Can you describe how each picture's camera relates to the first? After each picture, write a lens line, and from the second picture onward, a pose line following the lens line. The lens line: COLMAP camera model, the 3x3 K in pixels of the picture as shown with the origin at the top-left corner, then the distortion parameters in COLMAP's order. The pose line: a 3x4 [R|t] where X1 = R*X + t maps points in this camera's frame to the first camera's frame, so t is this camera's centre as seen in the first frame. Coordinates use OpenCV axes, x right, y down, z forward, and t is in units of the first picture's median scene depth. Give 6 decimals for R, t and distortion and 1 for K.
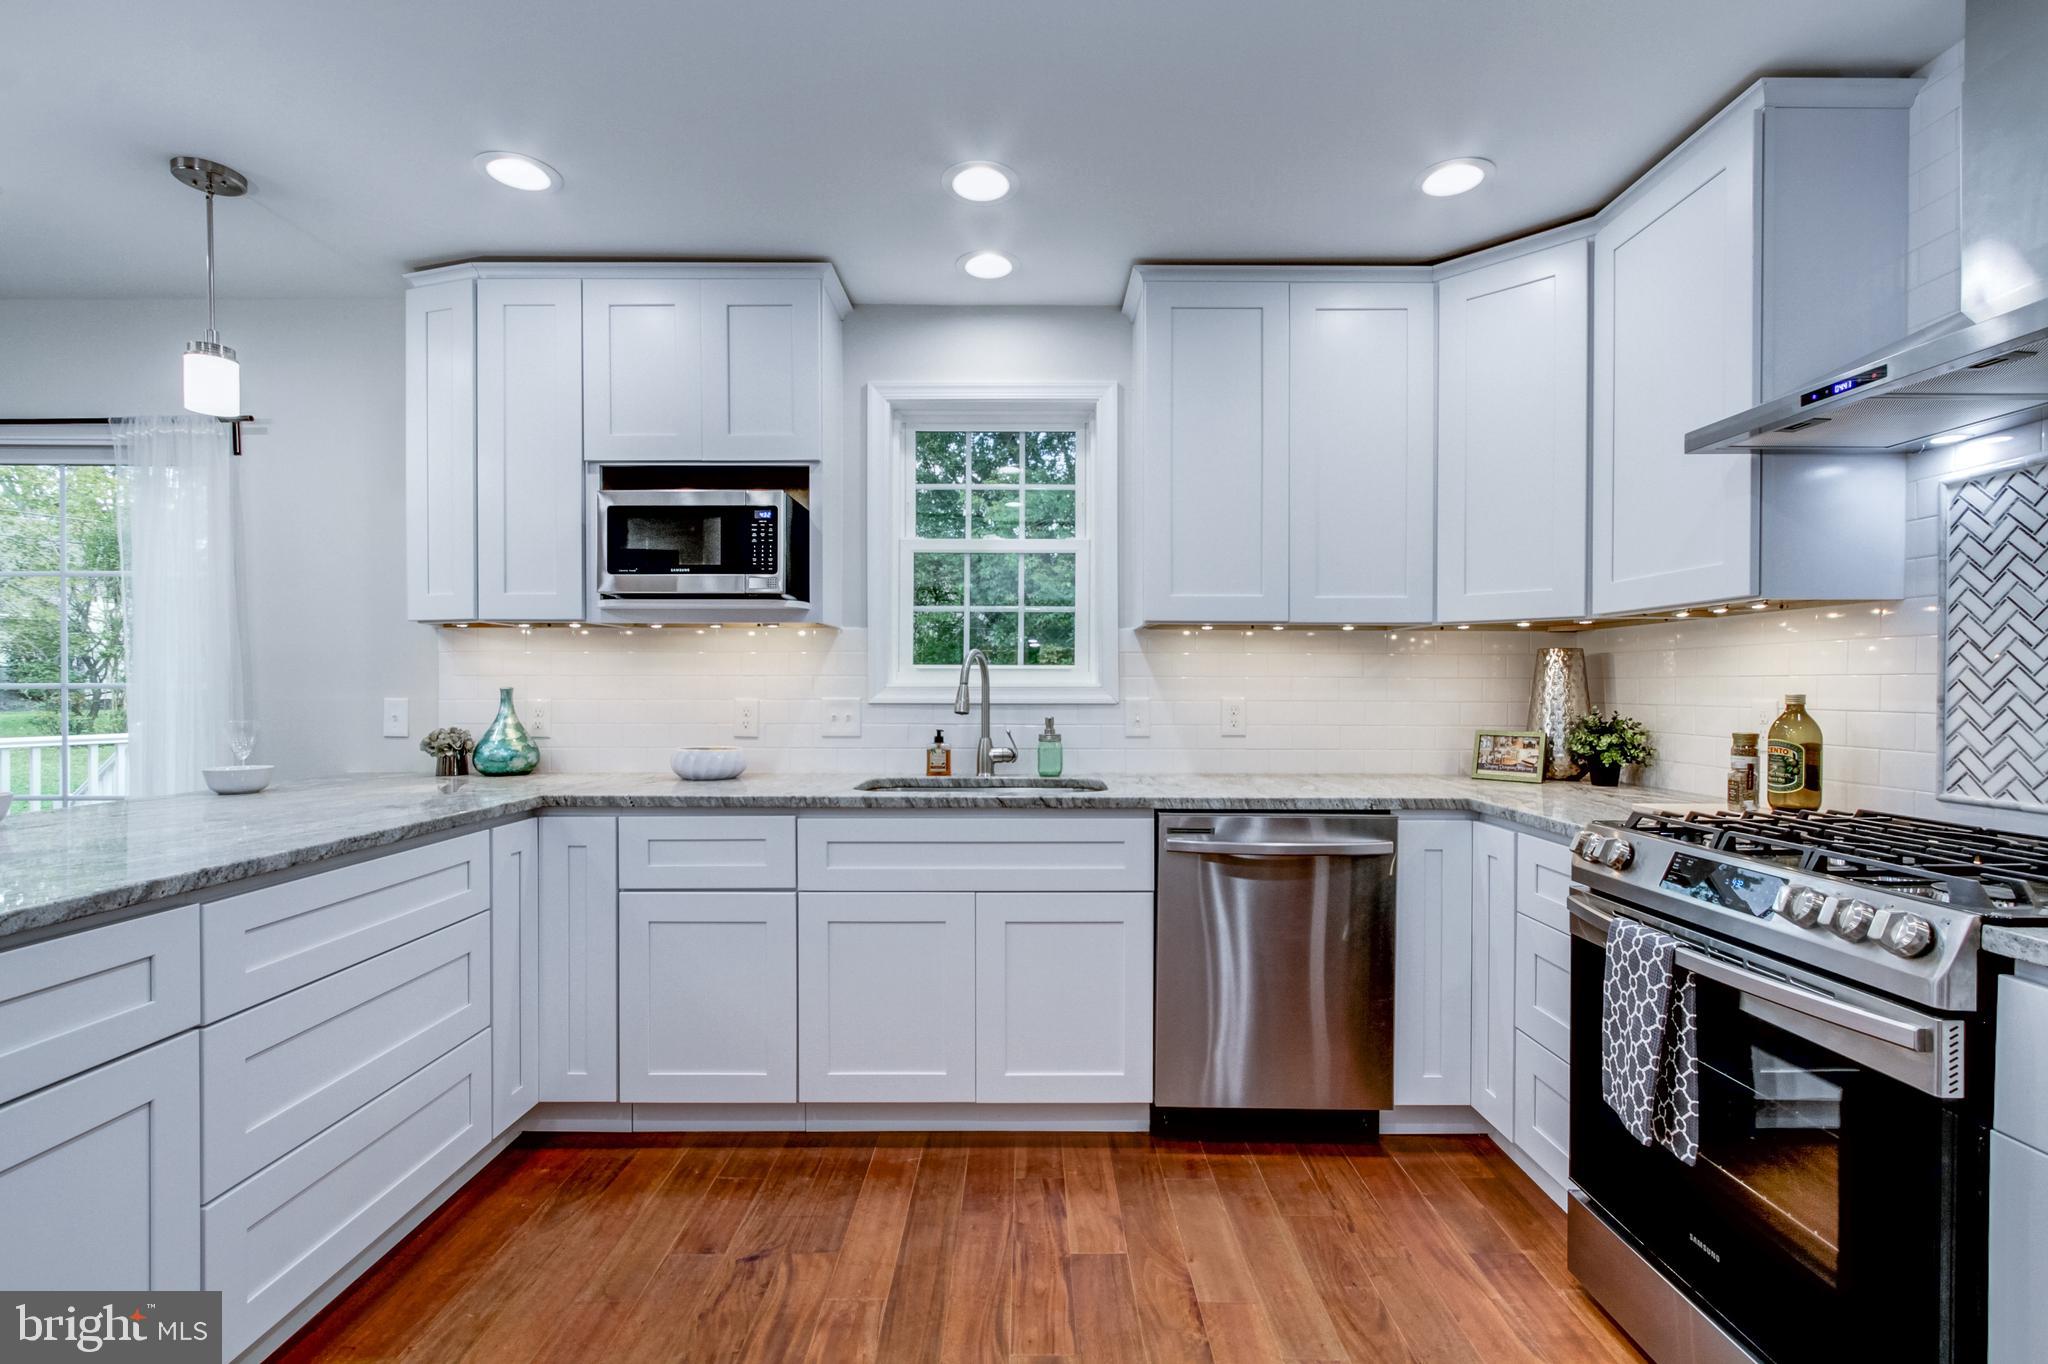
lens RADIAL K [[949.3, 0, 1022.8], [0, 949.3, 683.5], [0, 0, 1]] dist [-0.005744, 0.003292]
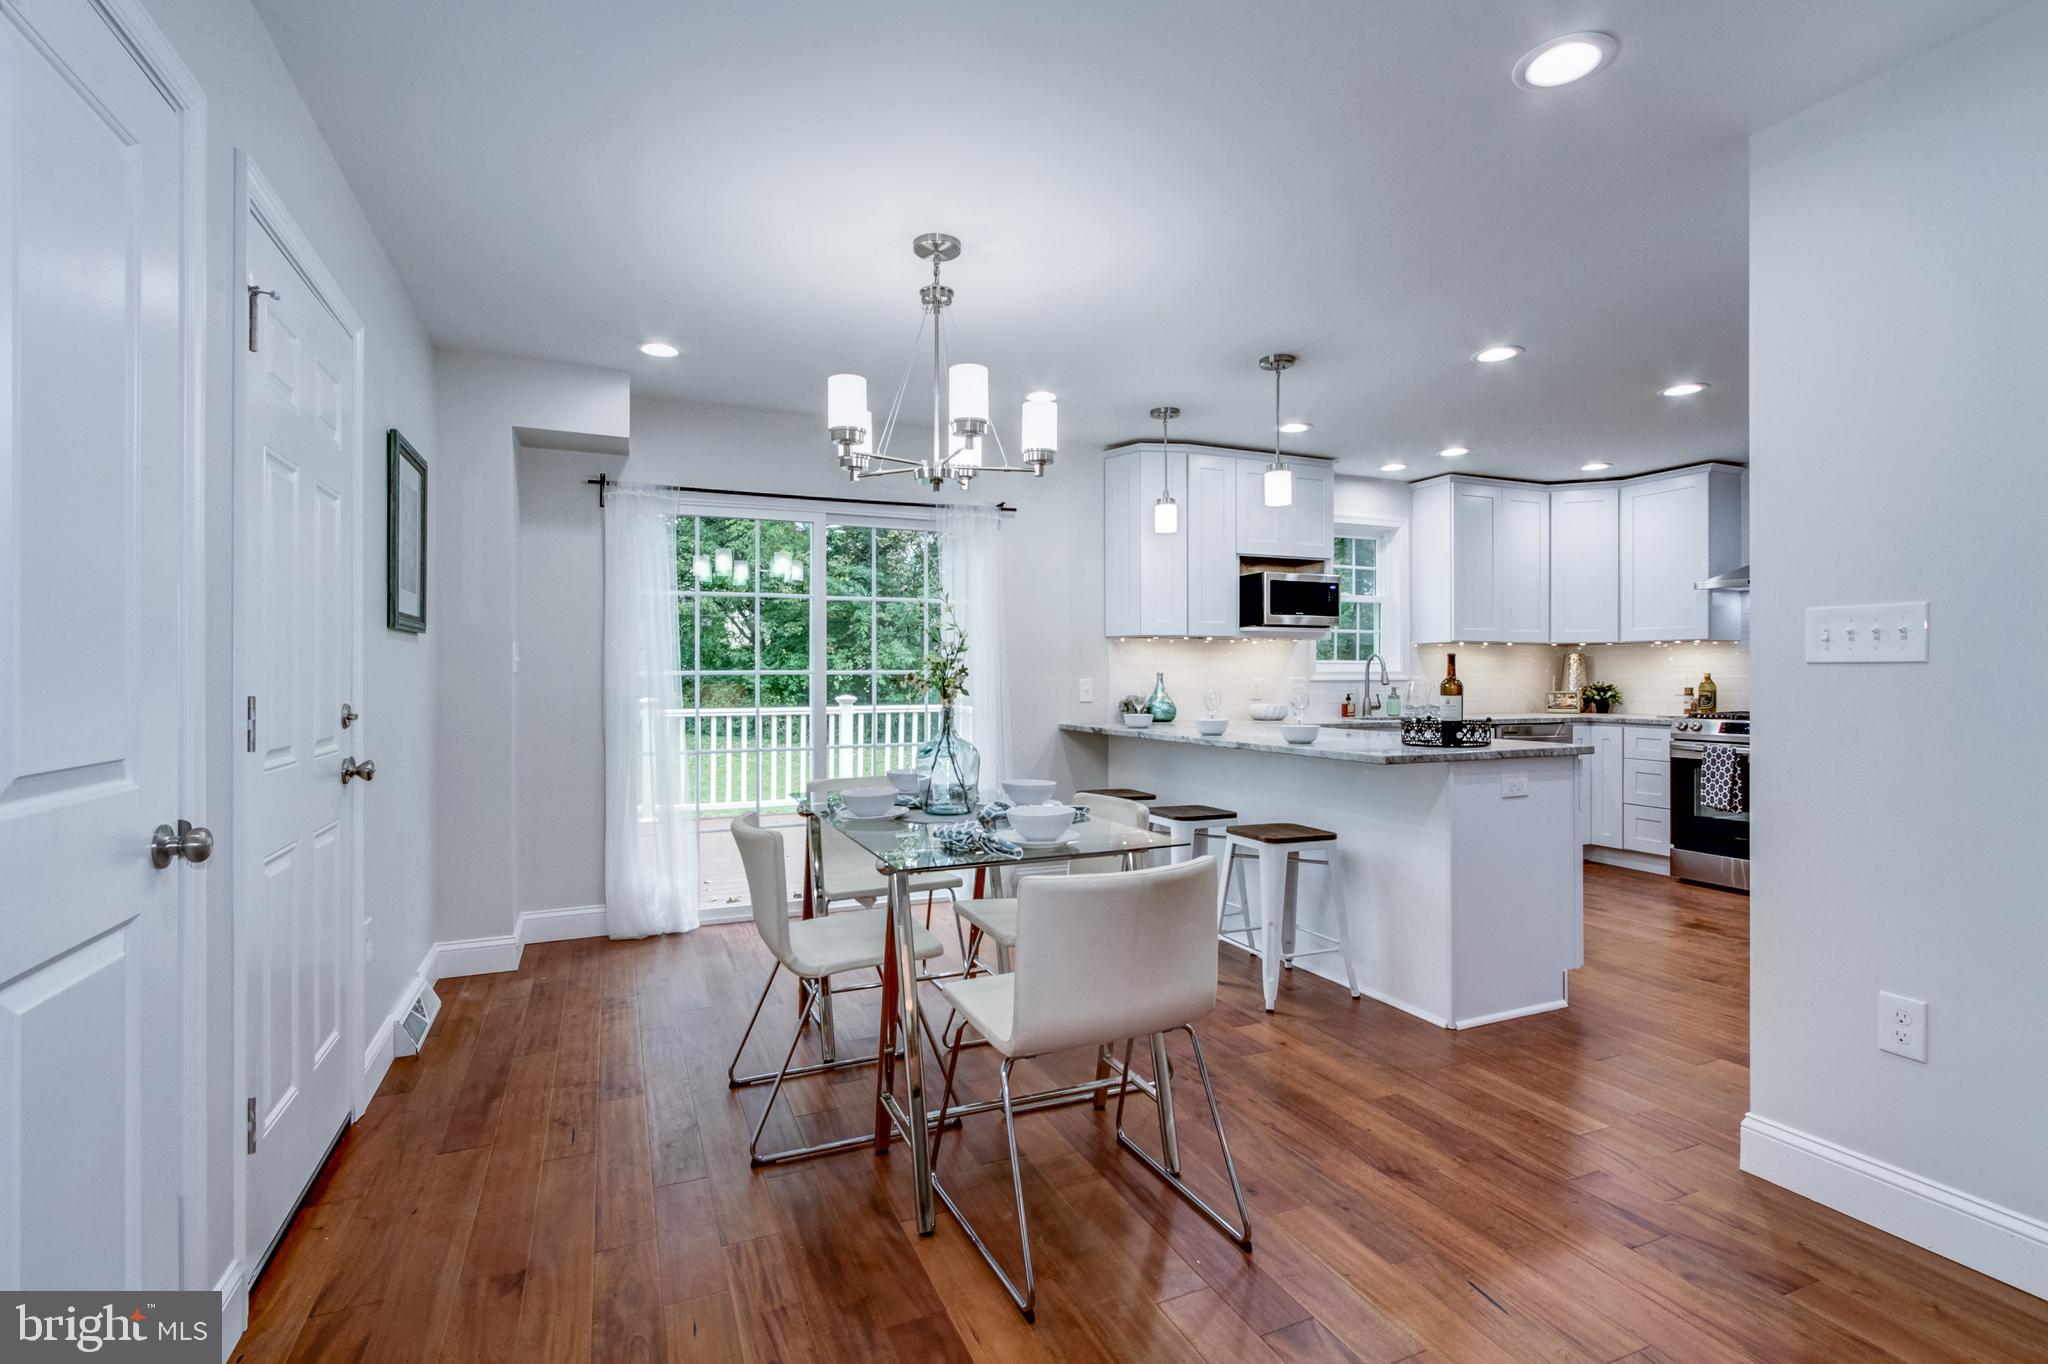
lens RADIAL K [[949.3, 0, 1035.1], [0, 949.3, 678.5], [0, 0, 1]] dist [-0.005744, 0.003292]
pose [[0.914979, -0.003890, 0.403483, -1.576672], [0.001704, 0.999982, 0.005777, 0.004862], [-0.403498, -0.004599, 0.914969, -0.569573]]
